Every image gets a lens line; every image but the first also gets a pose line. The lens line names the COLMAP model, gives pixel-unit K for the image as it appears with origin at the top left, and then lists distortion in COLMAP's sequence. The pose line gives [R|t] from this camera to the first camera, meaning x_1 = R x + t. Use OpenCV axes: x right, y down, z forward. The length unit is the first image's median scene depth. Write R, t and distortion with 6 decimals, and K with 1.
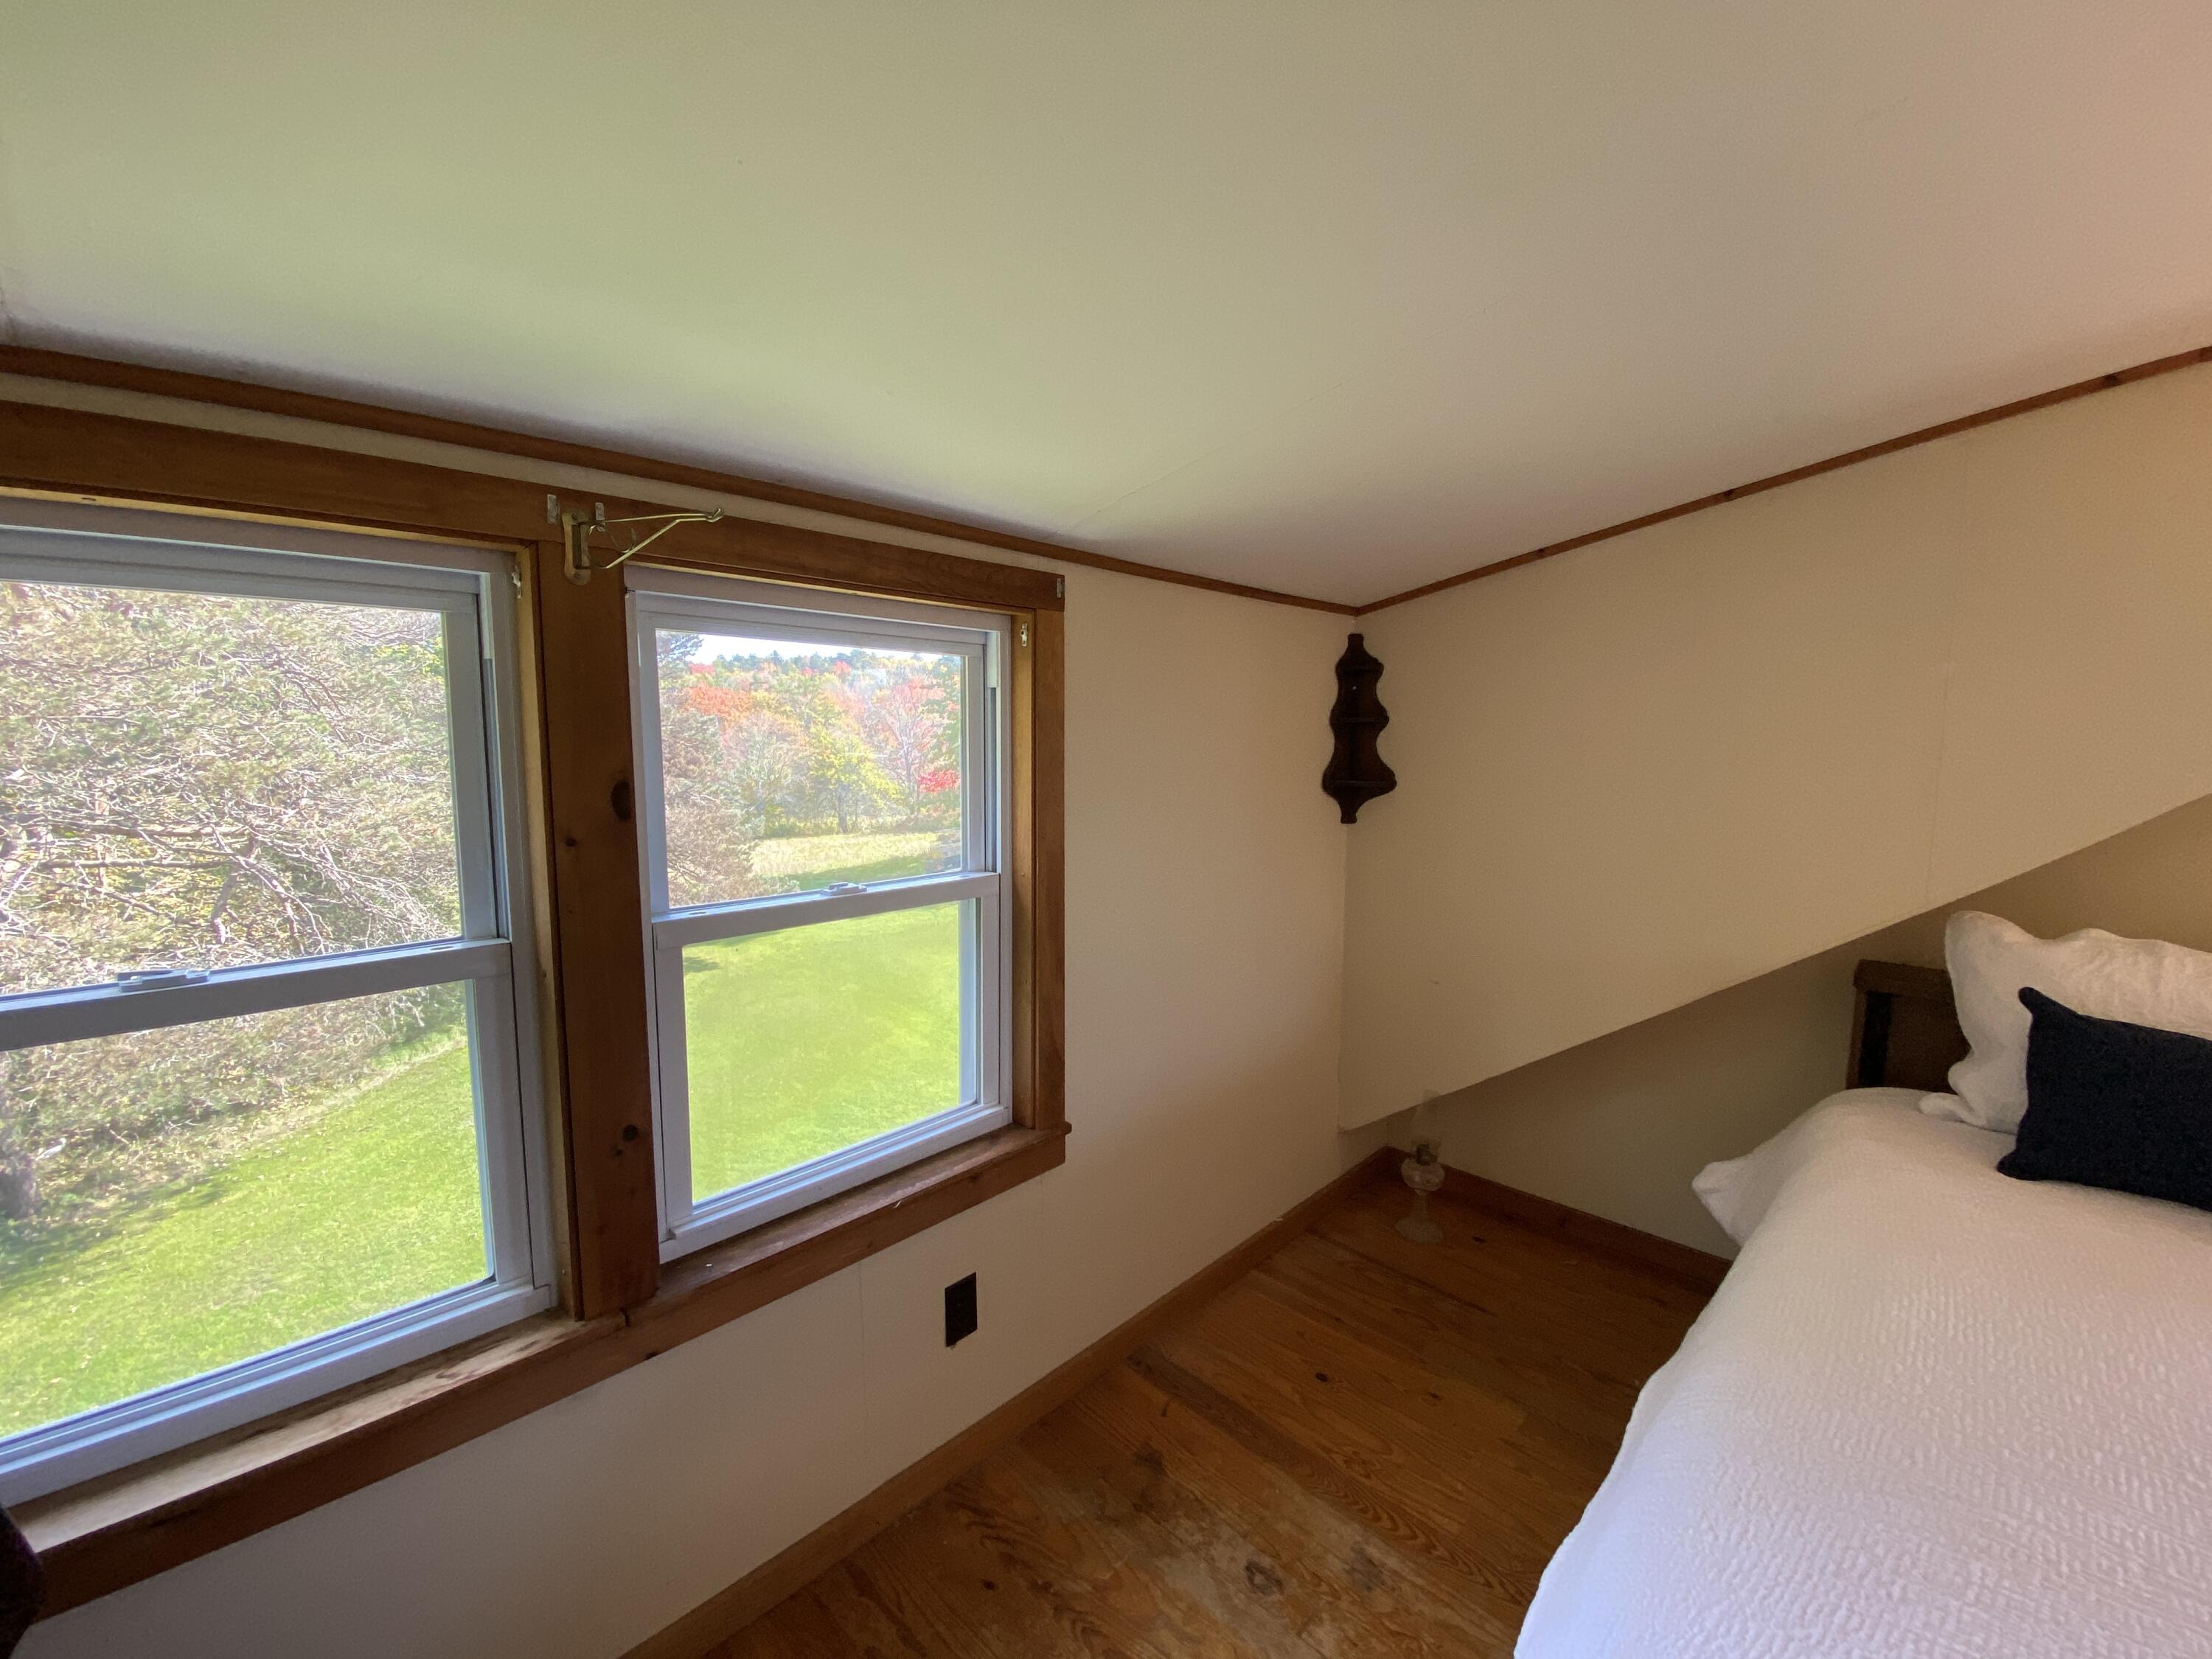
lens RADIAL K [[906.5, 0, 1106.0], [0, 906.5, 829.5], [0, 0, 1]] dist [0.001147, -0.020568]
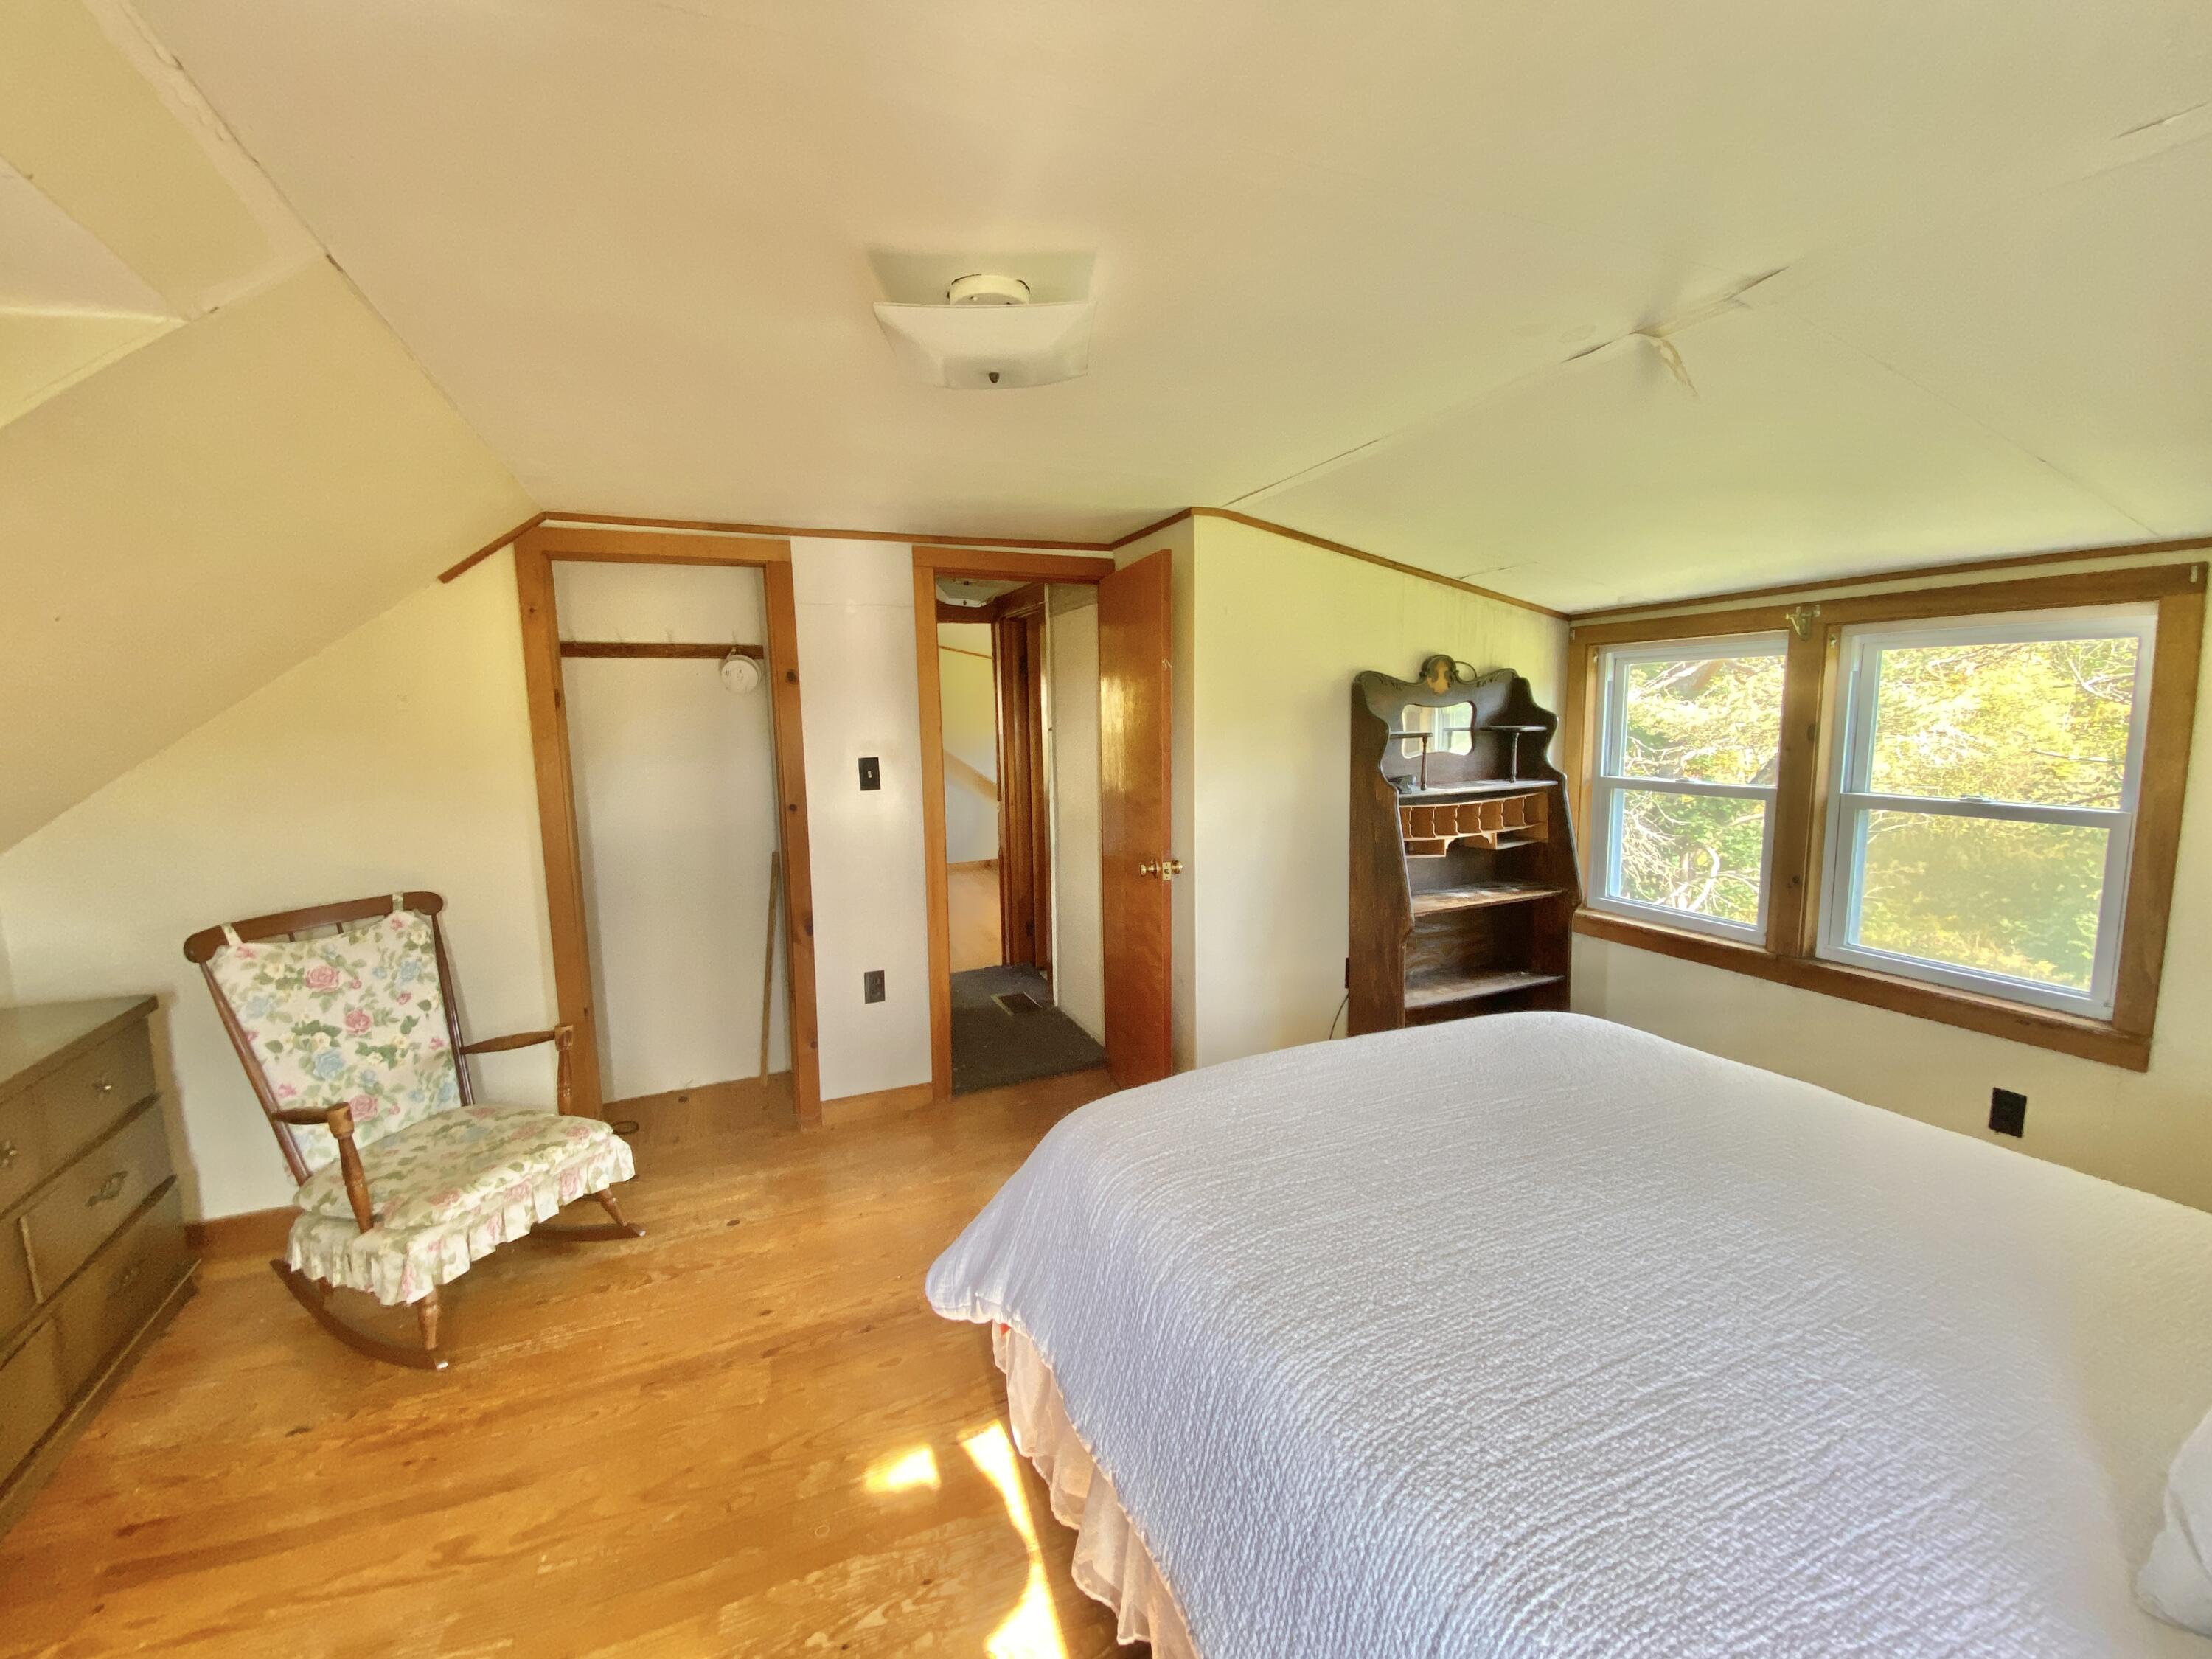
lens RADIAL K [[893.3, 0, 1112.8], [0, 893.3, 834.0], [0, 0, 1]] dist [0.000953, -0.011765]
pose [[-0.362627, 0.113919, -0.924945, 1.587201], [-0.083340, 0.984560, 0.153935, 0.010399], [0.928200, 0.132906, -0.347534, 0.131468]]
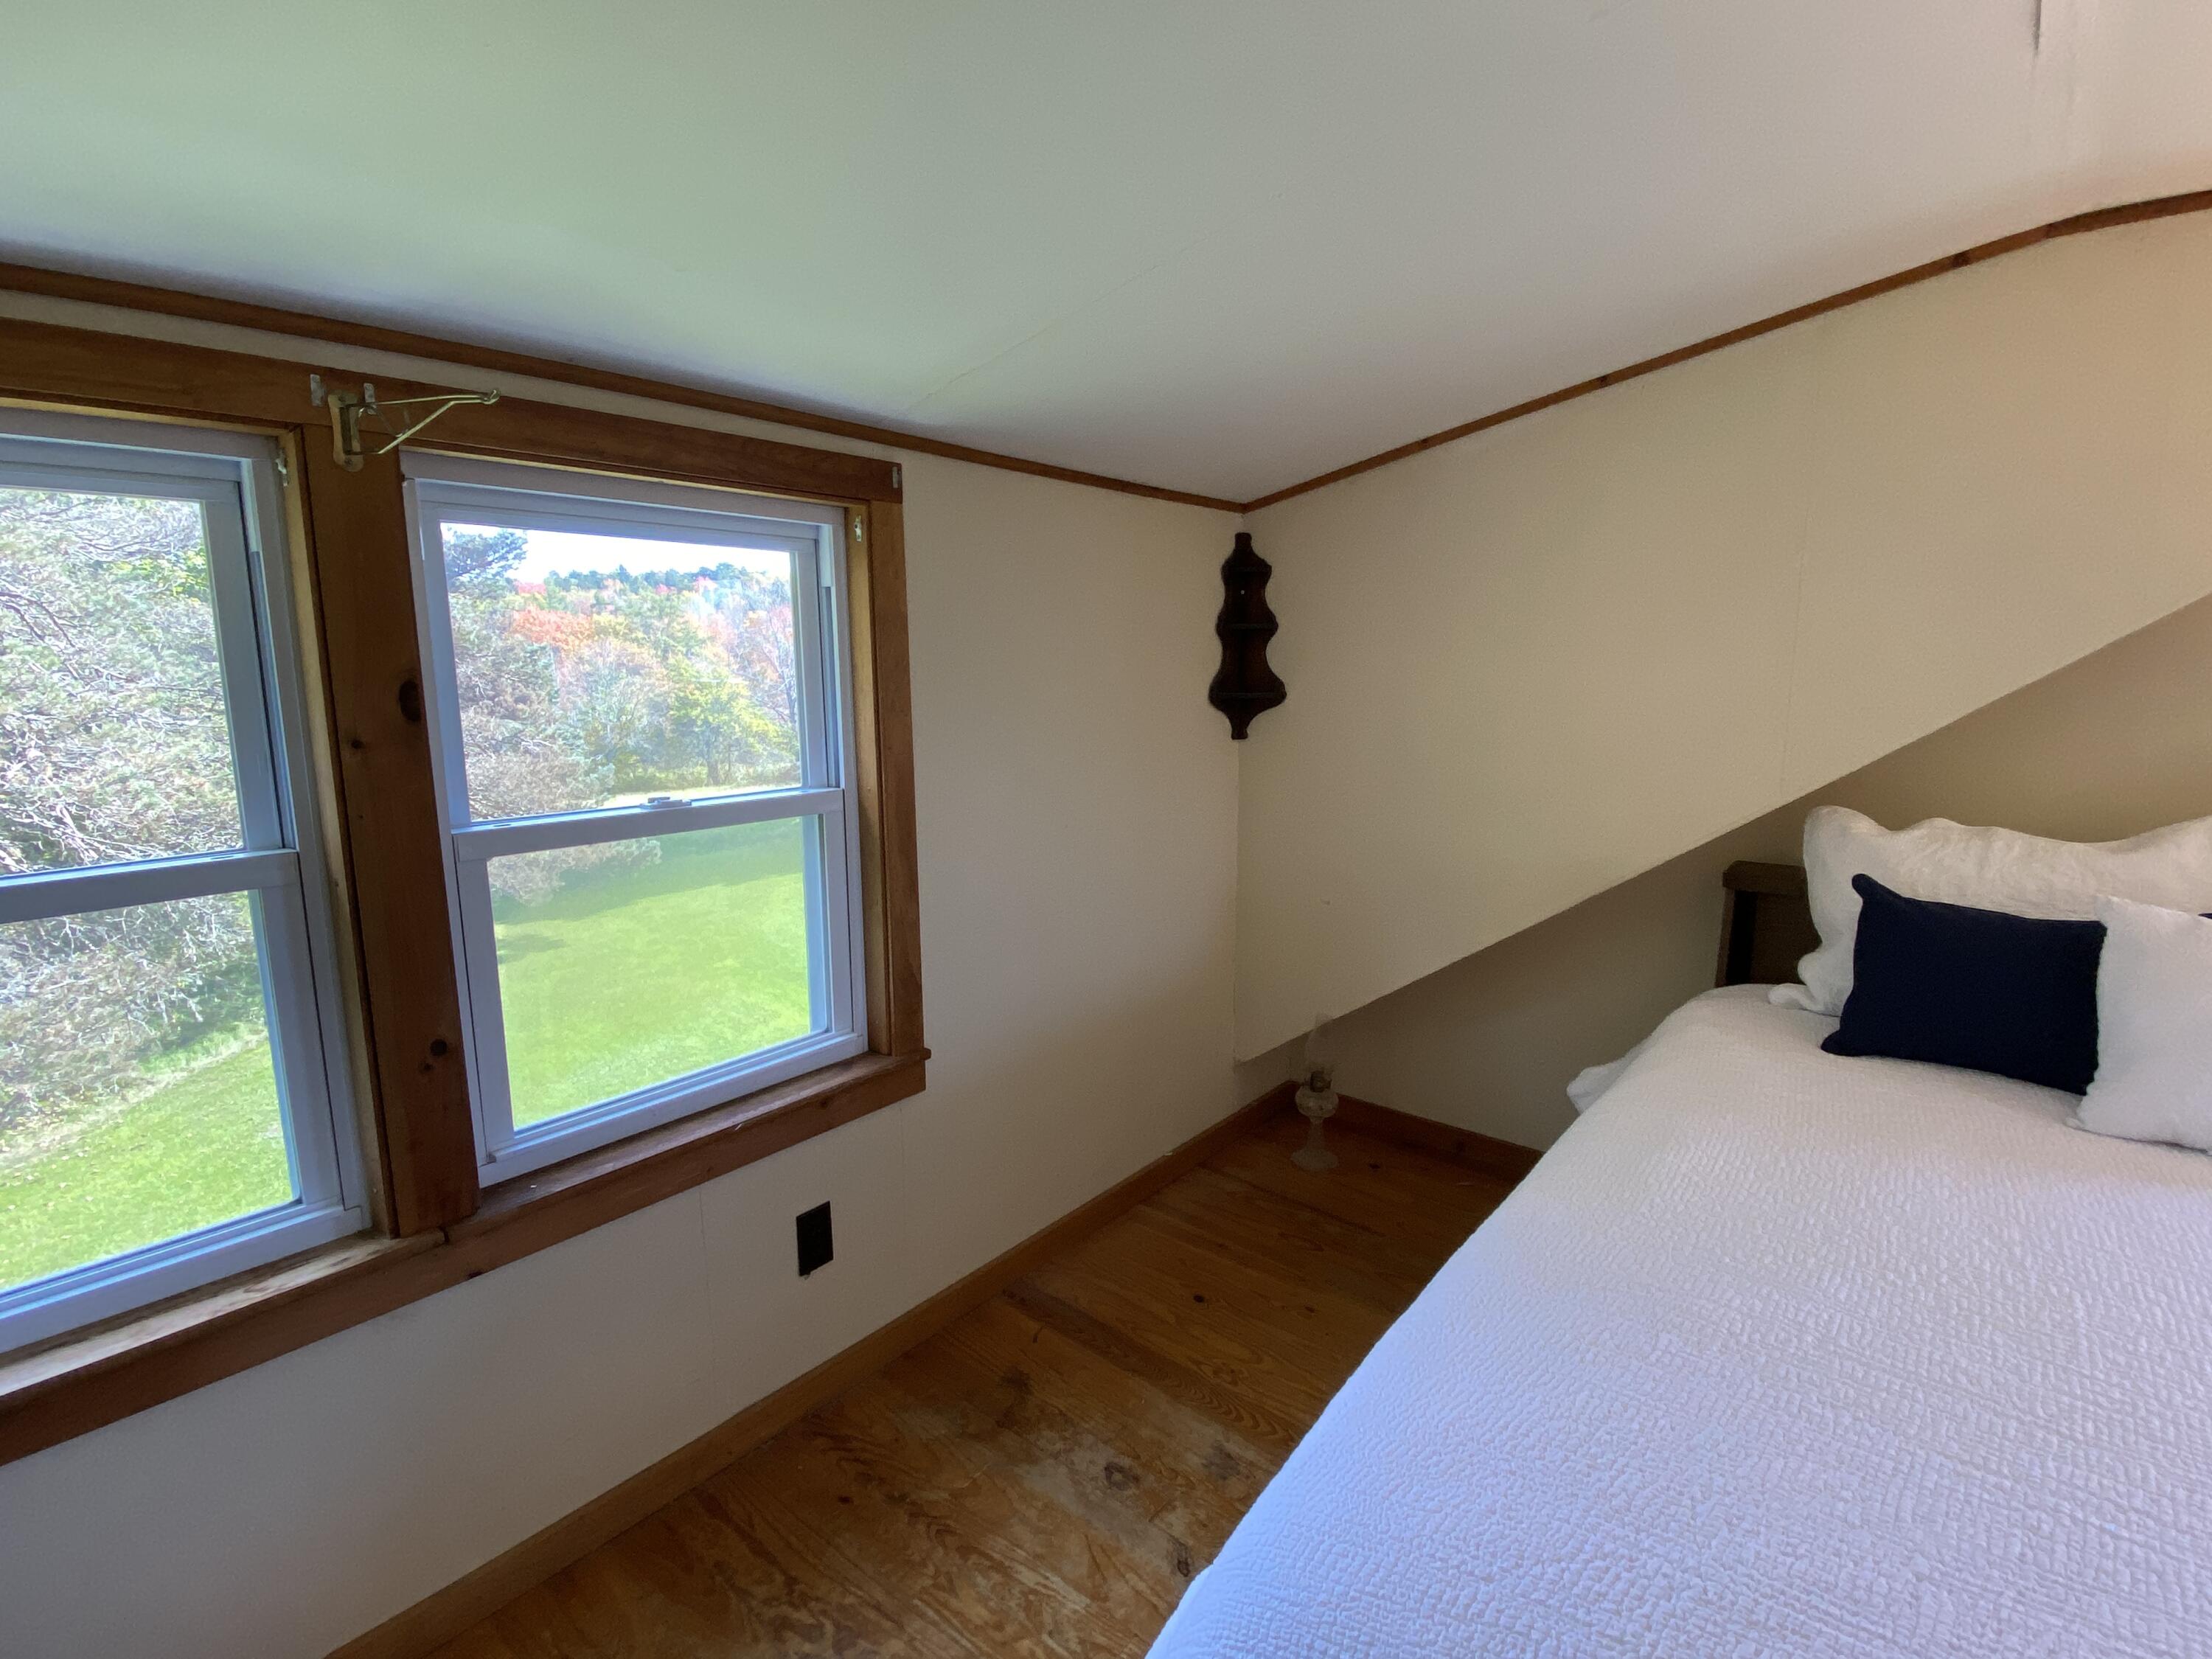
lens RADIAL K [[1051.0, 0, 1110.3], [0, 1051.0, 834.8], [0, 0, 1]] dist [0.011977, -0.027558]
pose [[0.996821, -0.023601, 0.076104, 0.080274], [0.019138, 0.998083, 0.058858, 0.040707], [-0.077347, -0.057214, 0.995361, -0.119023]]
